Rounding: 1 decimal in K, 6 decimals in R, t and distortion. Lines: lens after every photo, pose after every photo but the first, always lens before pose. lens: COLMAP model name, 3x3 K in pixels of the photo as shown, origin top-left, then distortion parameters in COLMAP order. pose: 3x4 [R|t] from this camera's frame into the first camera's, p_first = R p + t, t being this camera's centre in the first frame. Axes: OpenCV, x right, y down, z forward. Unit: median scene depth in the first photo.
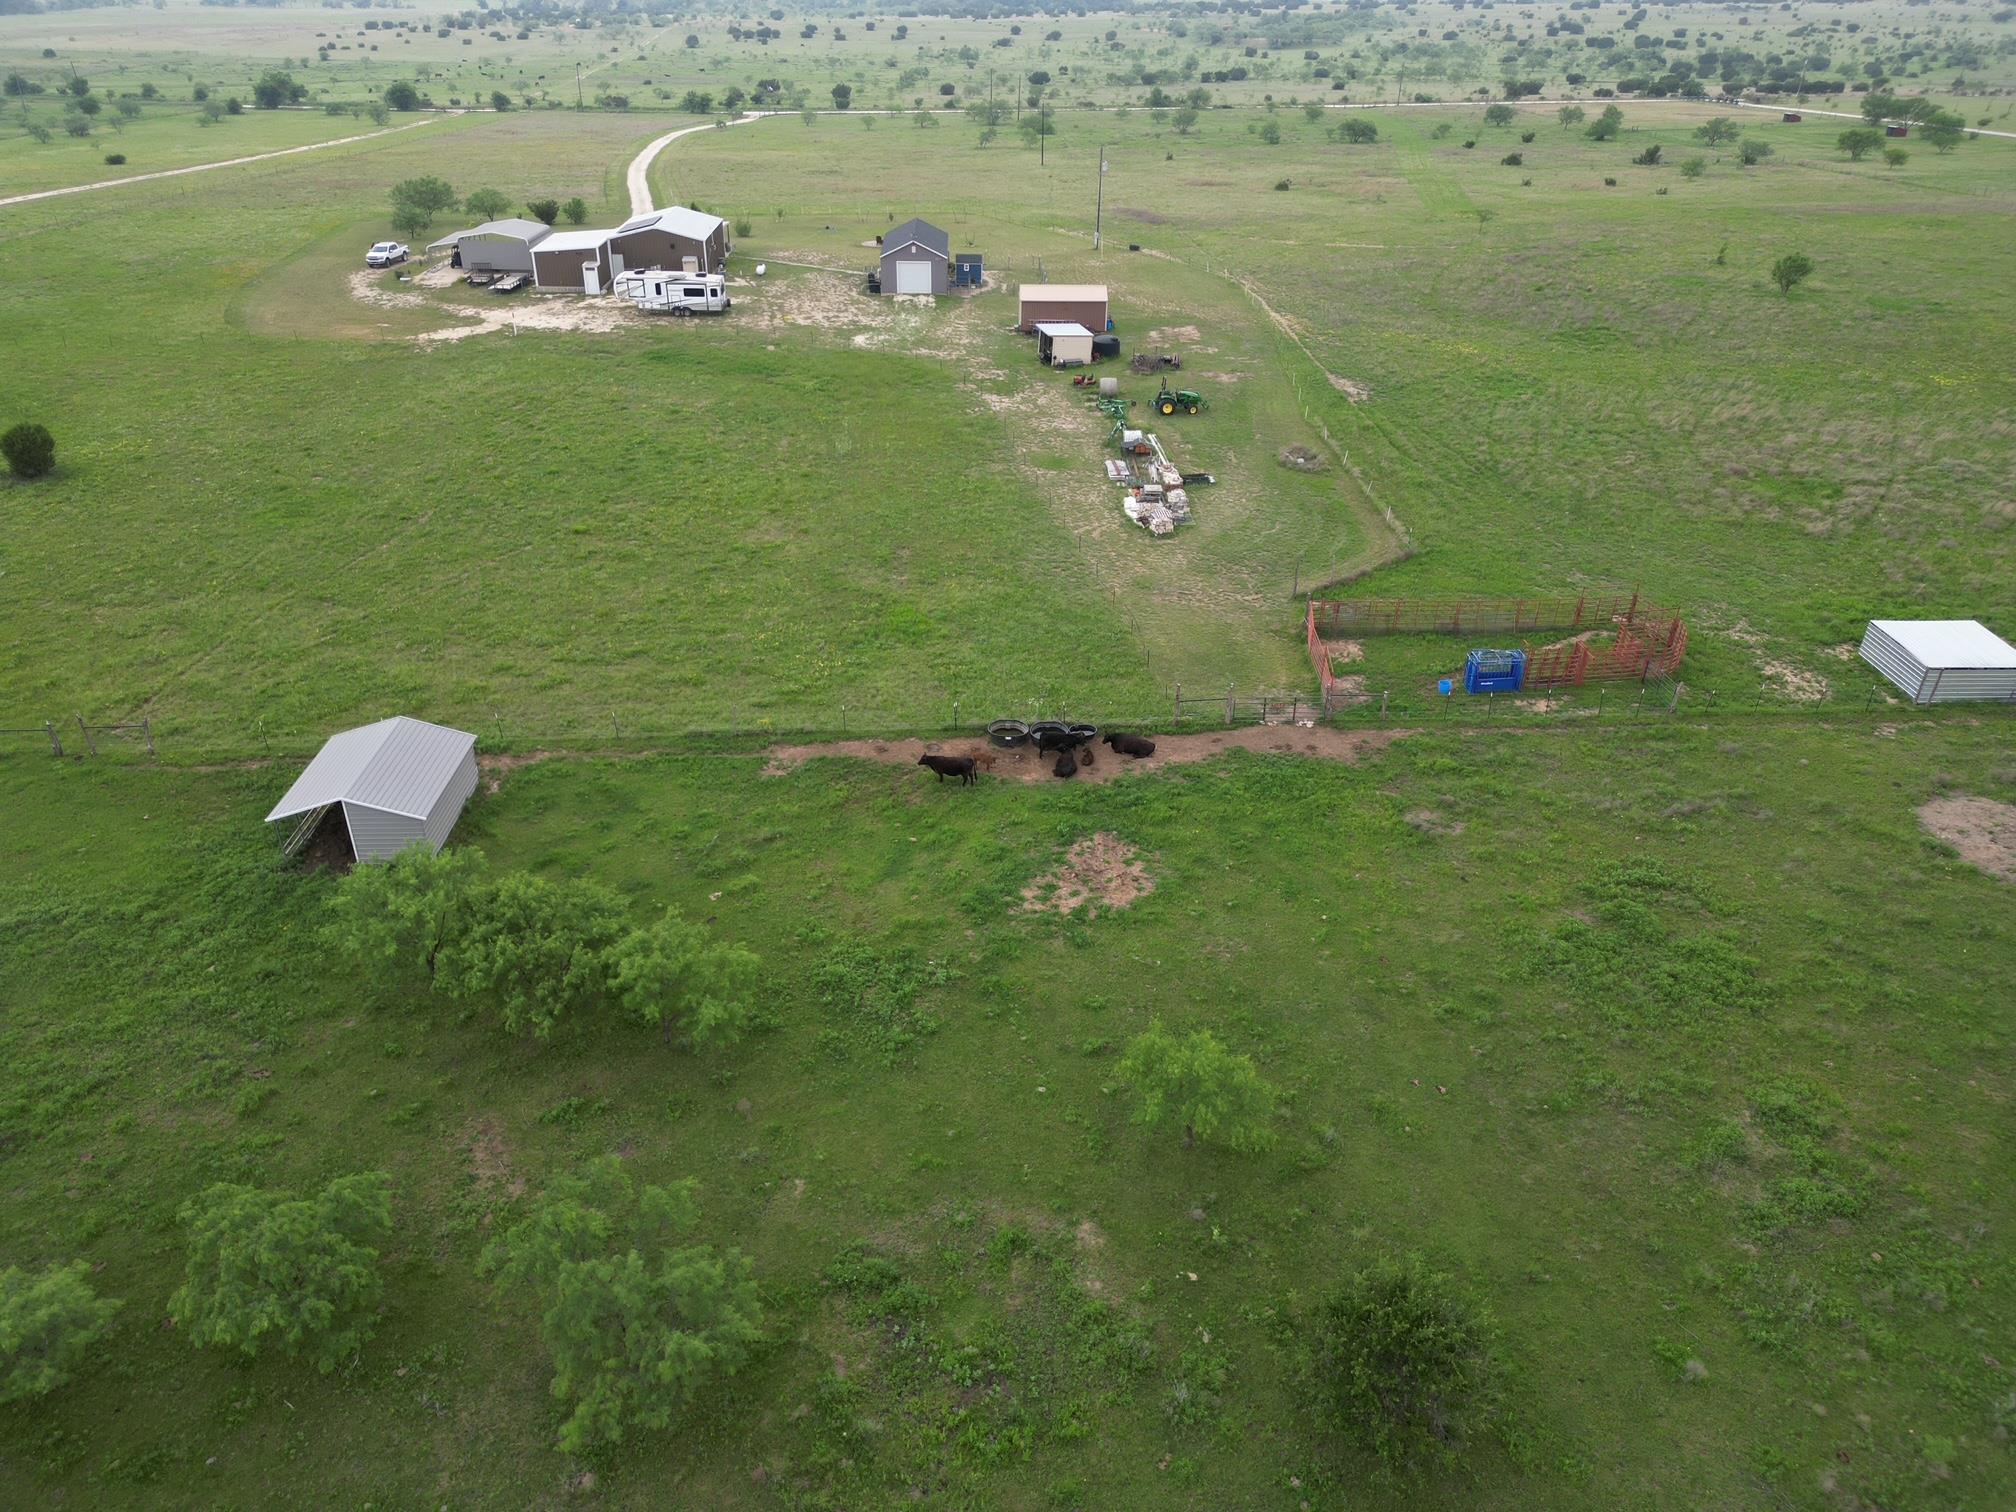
lens RADIAL K [[1418.1, 0, 1008.0], [0, 1418.1, 756.0], [0, 0, 1]] dist [0.028760, -0.006252]
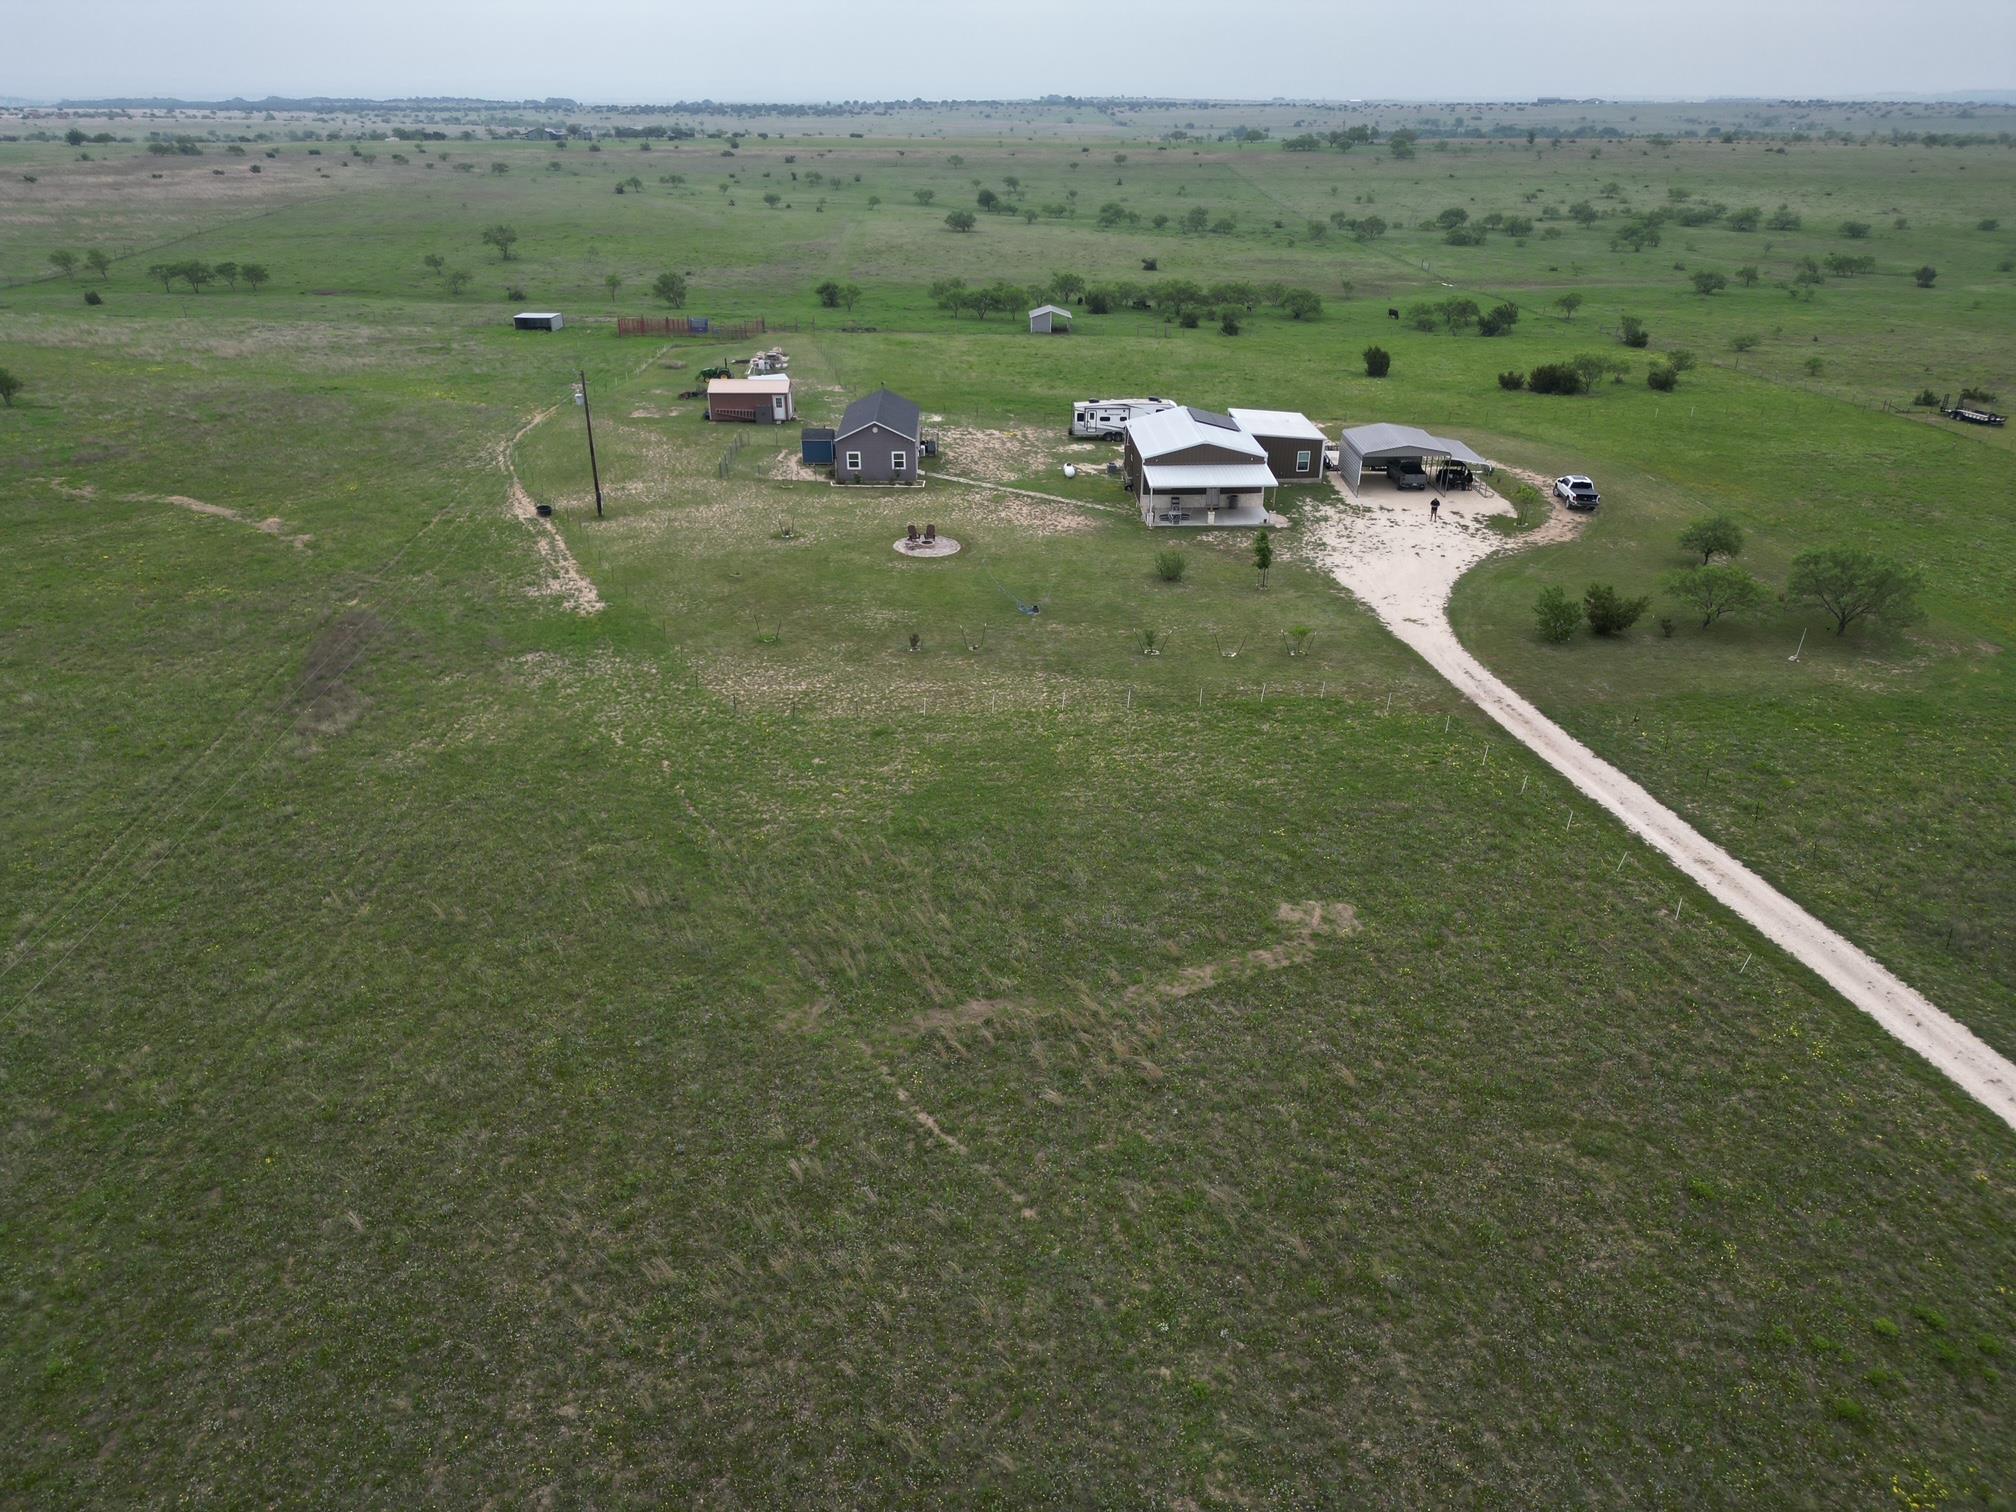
lens RADIAL K [[1419.6, 0, 1008.0], [0, 1419.6, 756.0], [0, 0, 1]] dist [0.017534, 0.003165]
pose [[-0.999845, -0.017534, -0.001612, -0.156169], [-0.011551, 0.584041, 0.811642, -1.011867], [-0.013290, 0.811535, -0.584153, 1.796192]]
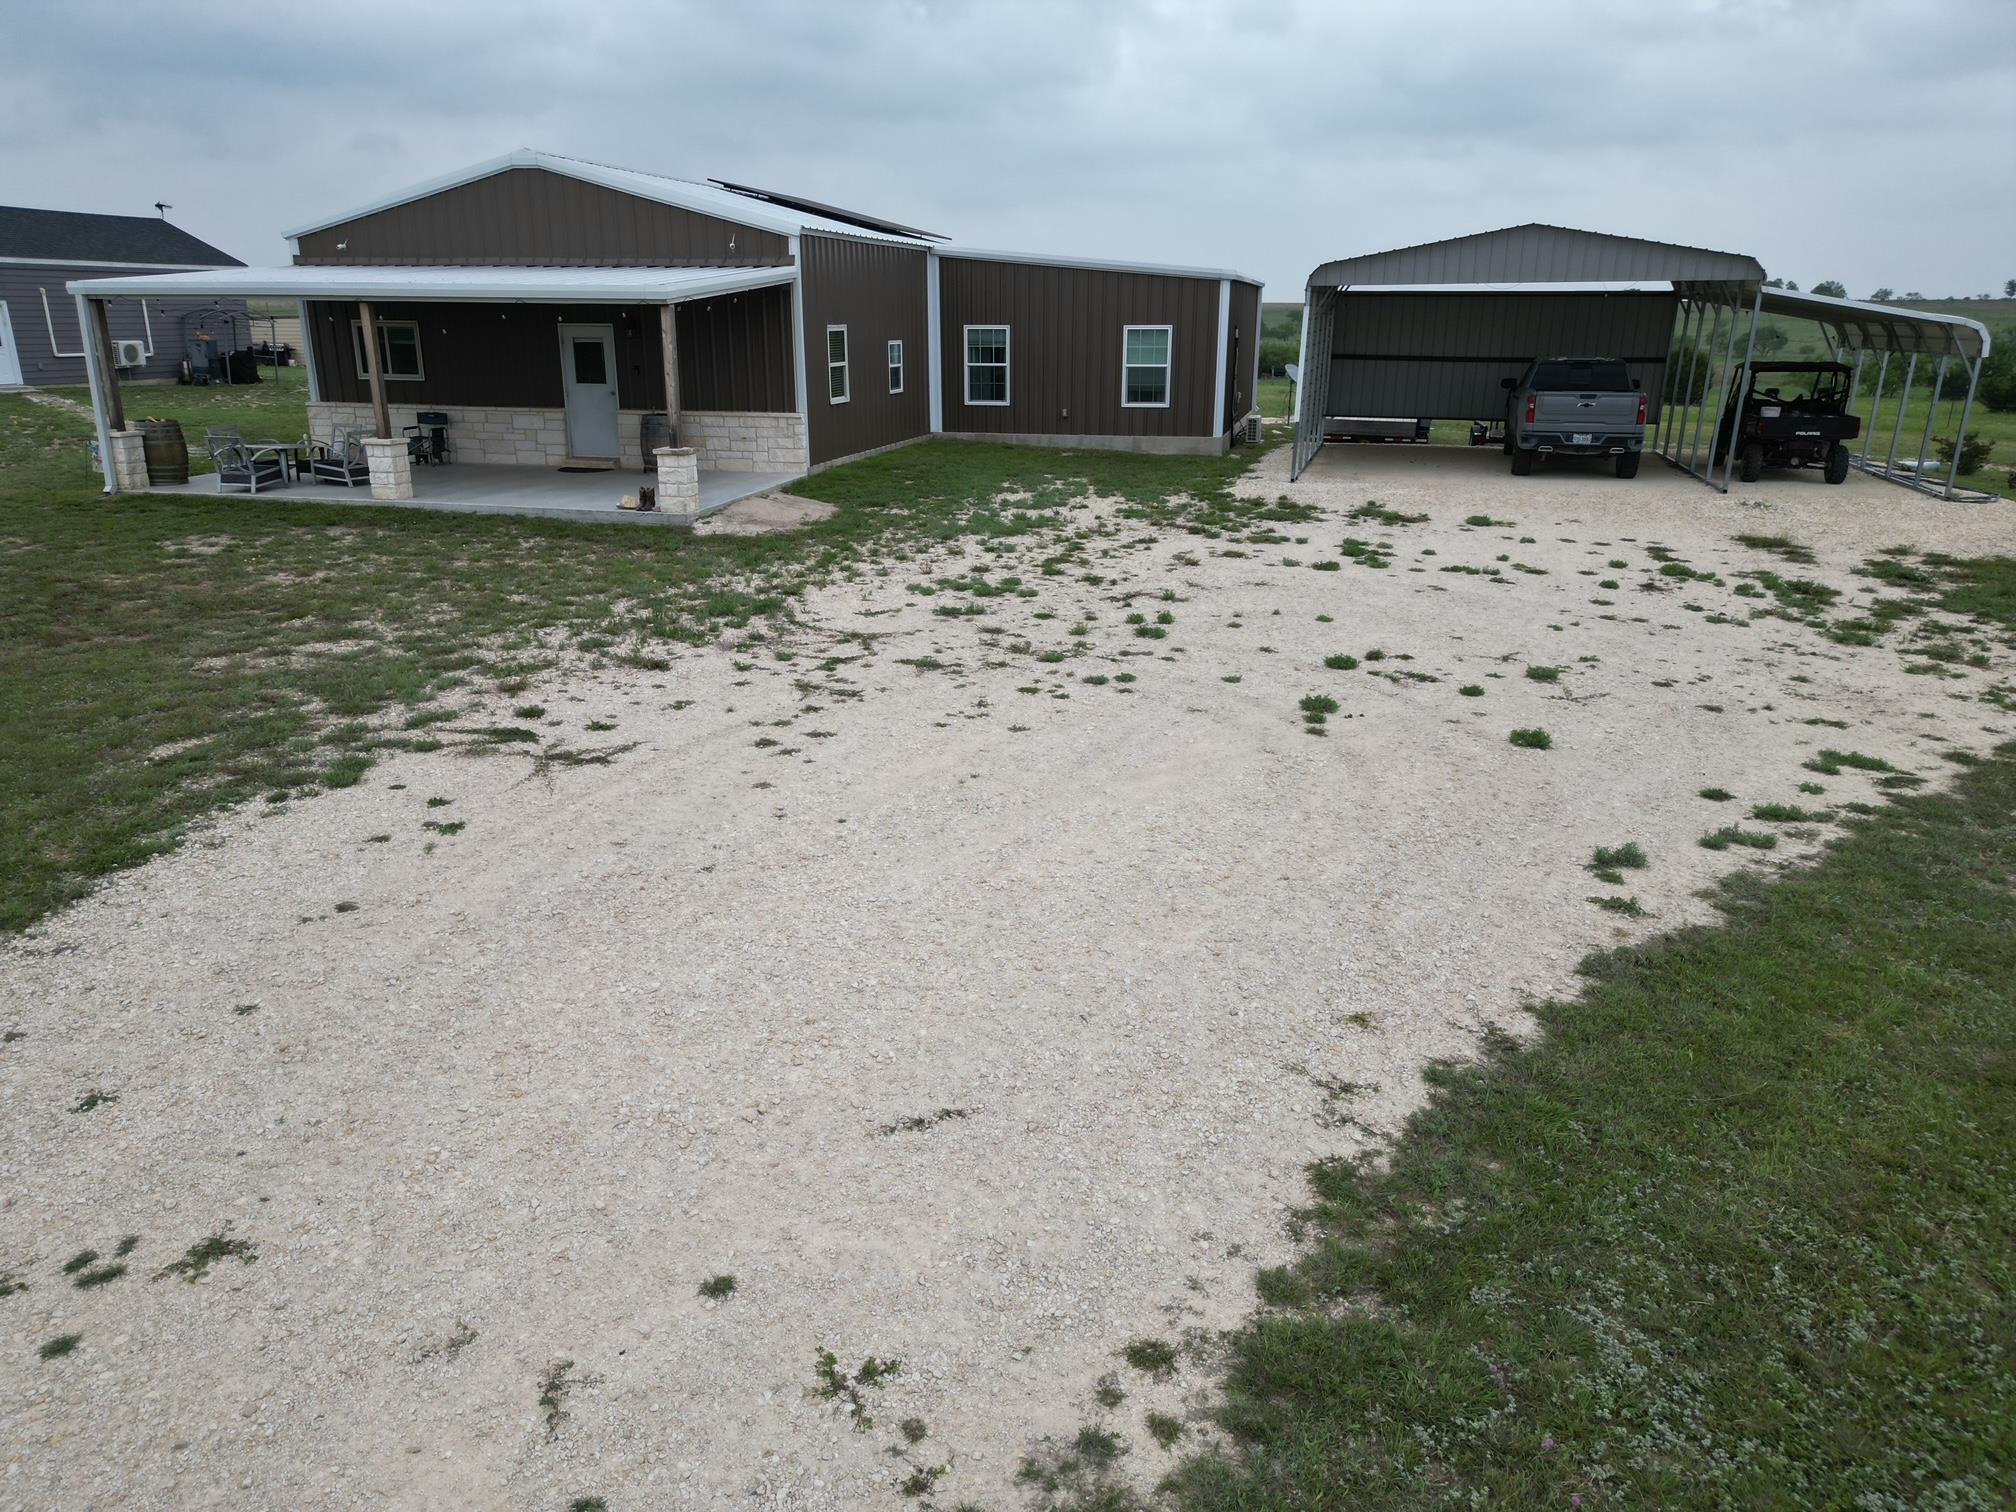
lens RADIAL K [[1419.6, 0, 1008.0], [0, 1419.6, 756.0], [0, 0, 1]] dist [0.017534, 0.003165]
pose [[-0.963438, -0.102219, 0.247665, -0.382138], [0.109533, 0.693327, 0.712250, -0.517269], [-0.244519, 0.713336, -0.656782, 1.320763]]
